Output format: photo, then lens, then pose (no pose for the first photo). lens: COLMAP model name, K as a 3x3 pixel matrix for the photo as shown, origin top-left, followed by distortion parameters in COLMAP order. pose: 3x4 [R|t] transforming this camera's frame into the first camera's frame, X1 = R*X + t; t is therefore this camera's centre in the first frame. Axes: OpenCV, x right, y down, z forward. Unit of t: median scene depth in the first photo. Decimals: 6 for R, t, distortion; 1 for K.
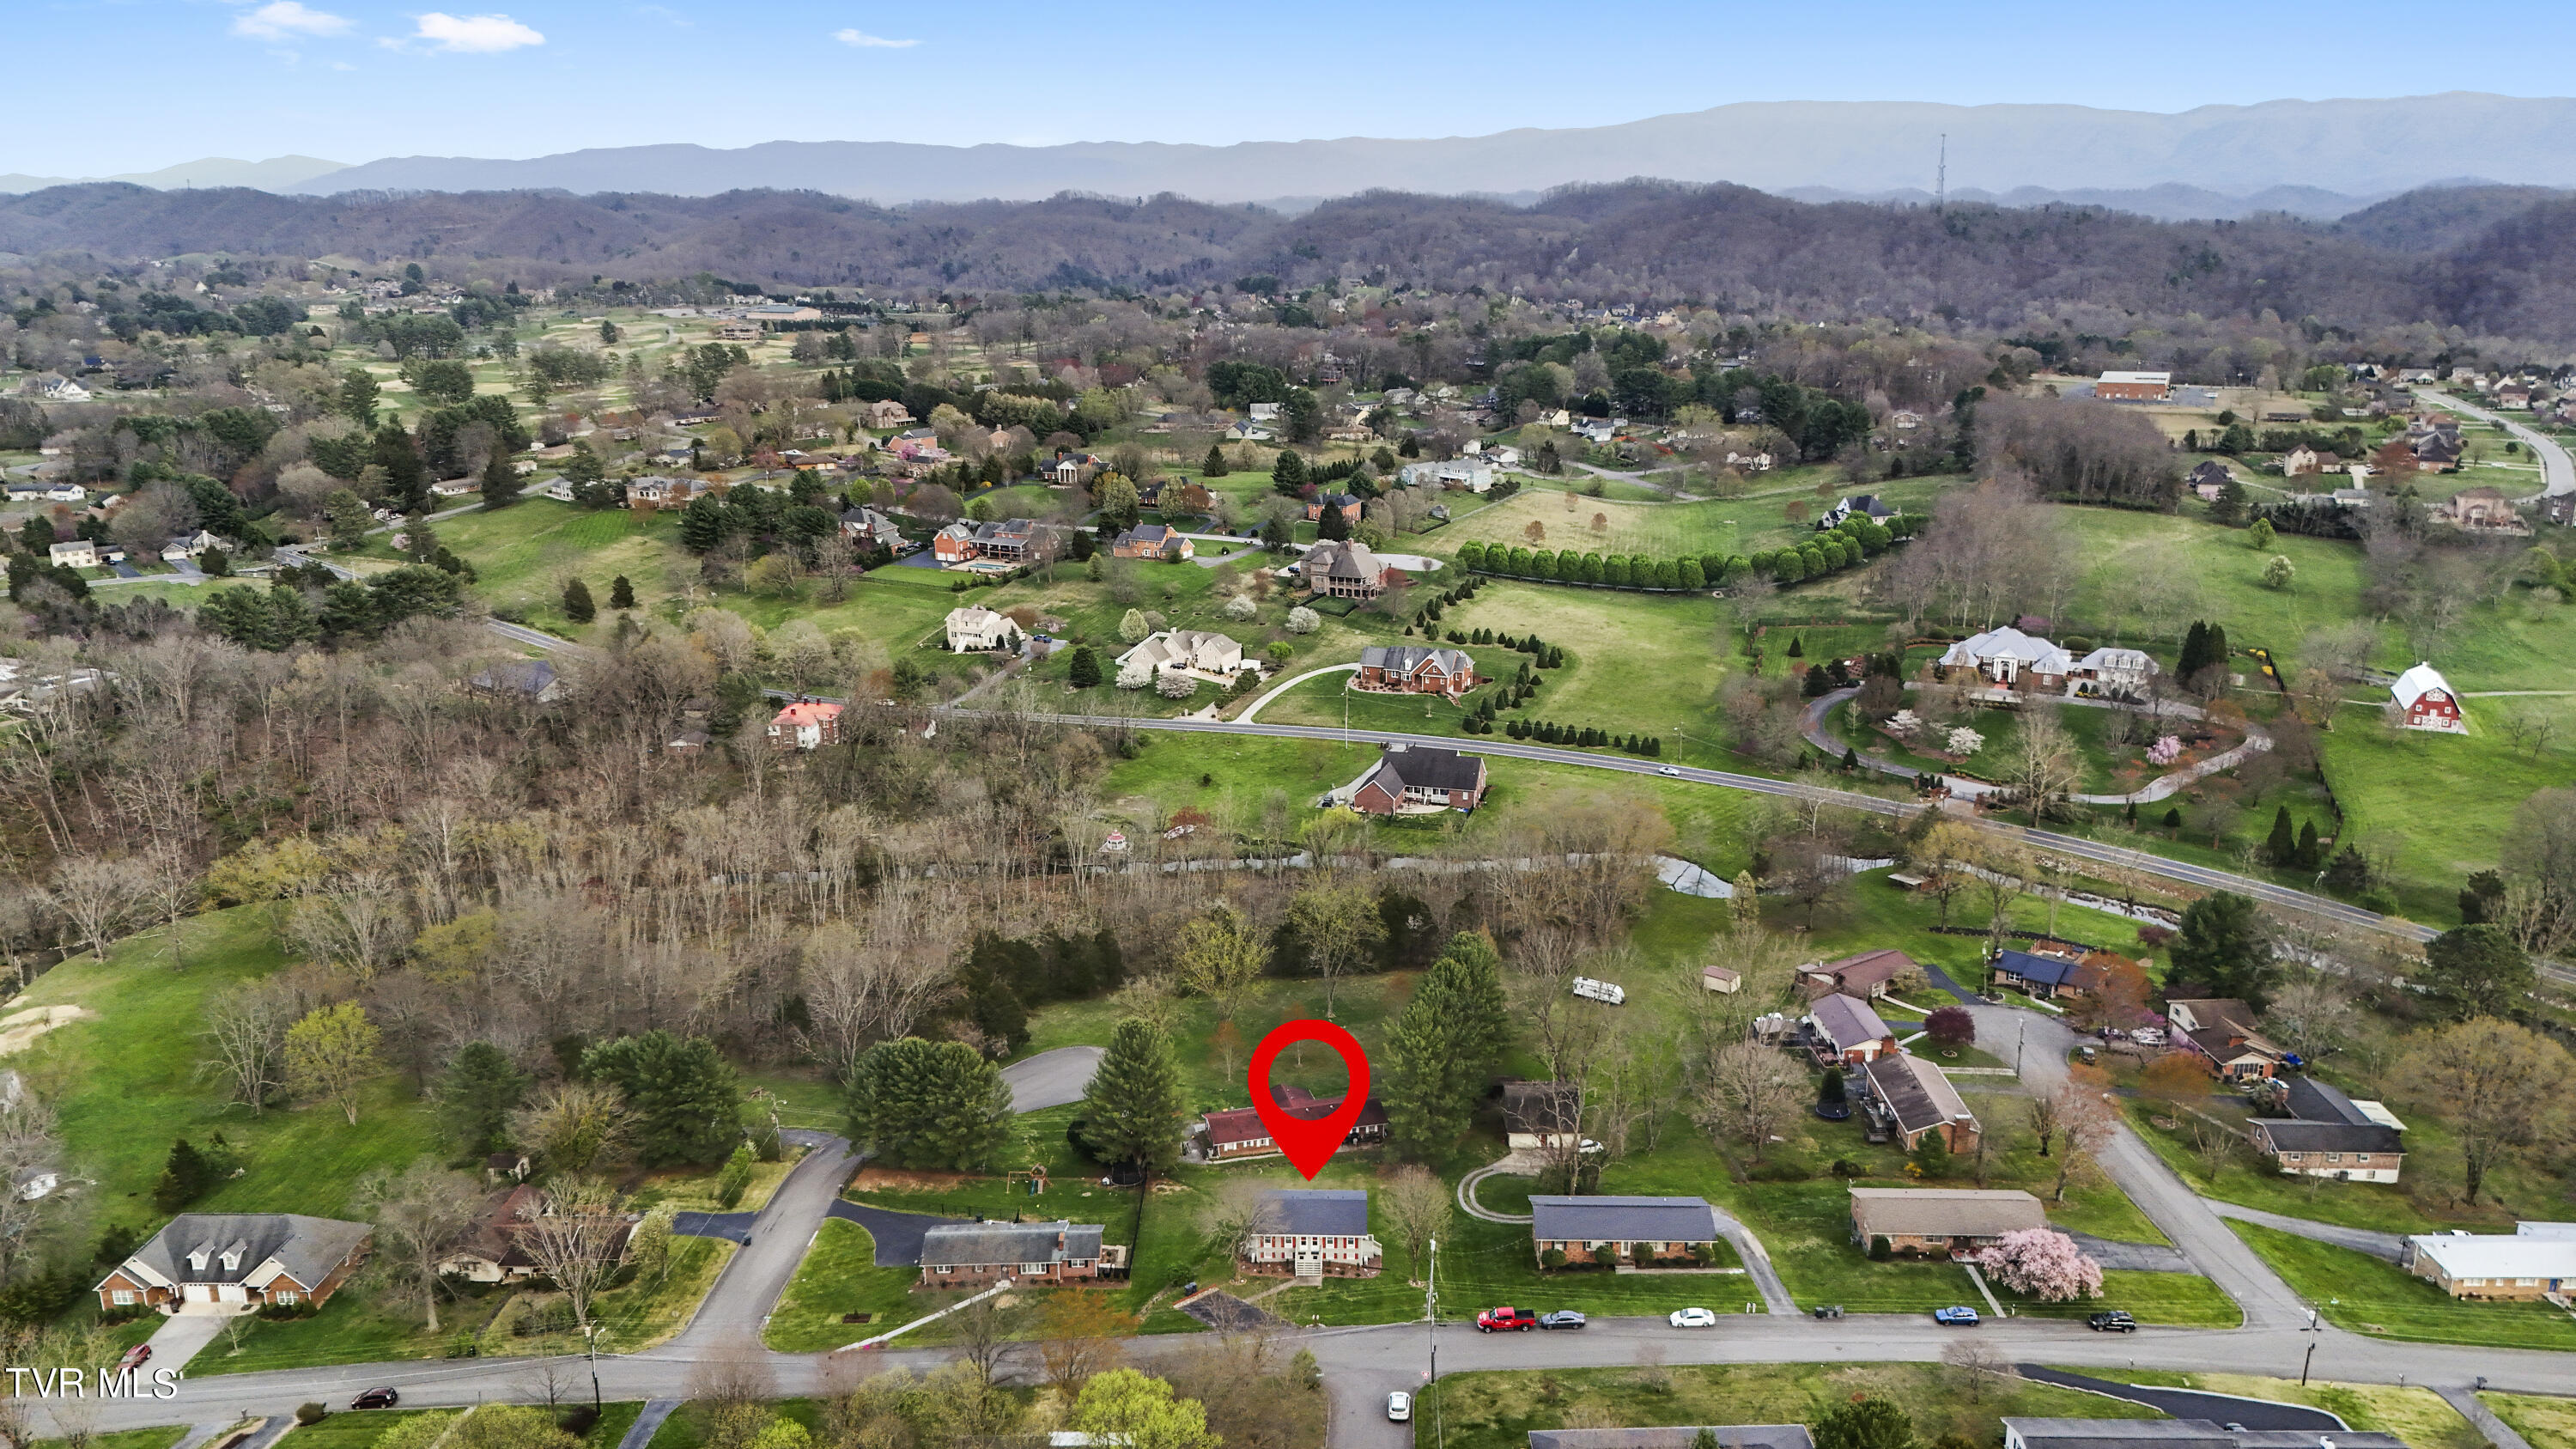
lens RADIAL K [[1943.3, 0, 1288.0], [0, 1943.3, 724.5], [0, 0, 1]] dist [0.091078, -0.090903]
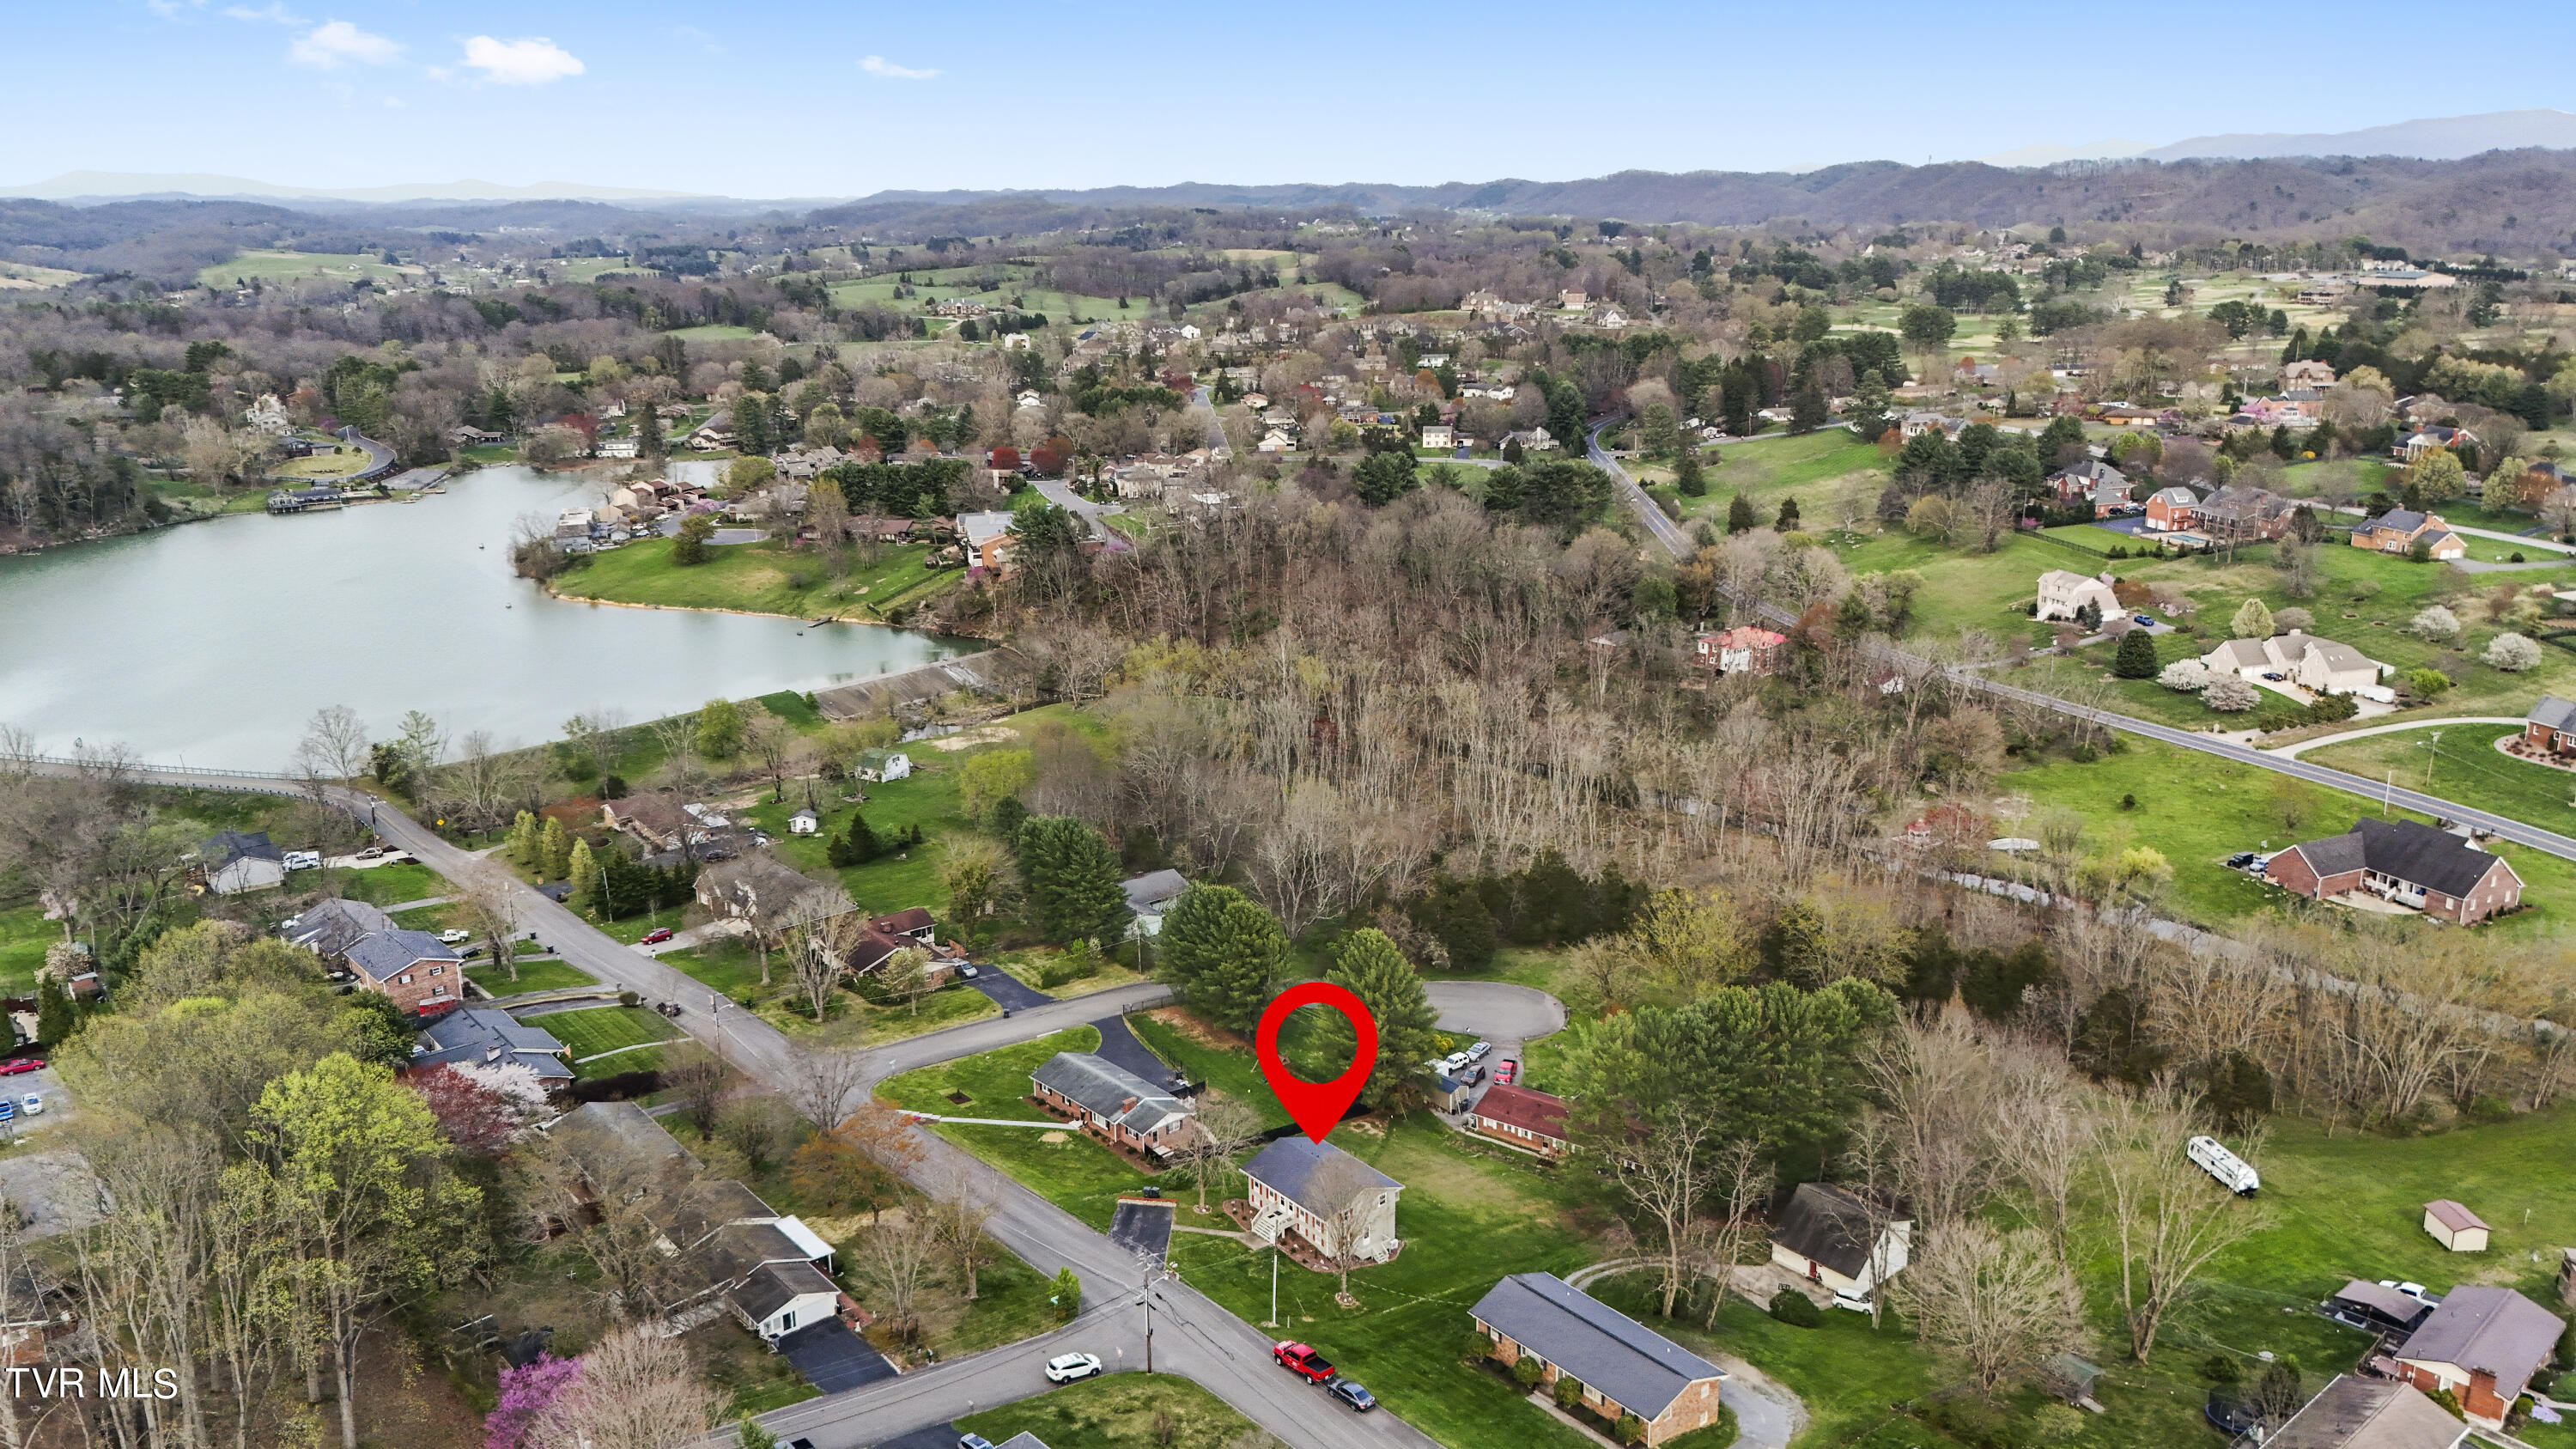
lens RADIAL K [[1943.3, 0, 1288.0], [0, 1943.3, 724.5], [0, 0, 1]] dist [0.091078, -0.090903]
pose [[0.651438, 0.200815, -0.731643, 0.320850], [-0.197181, 0.976010, 0.092321, -0.008509], [0.732631, 0.084125, 0.675408, 0.225167]]
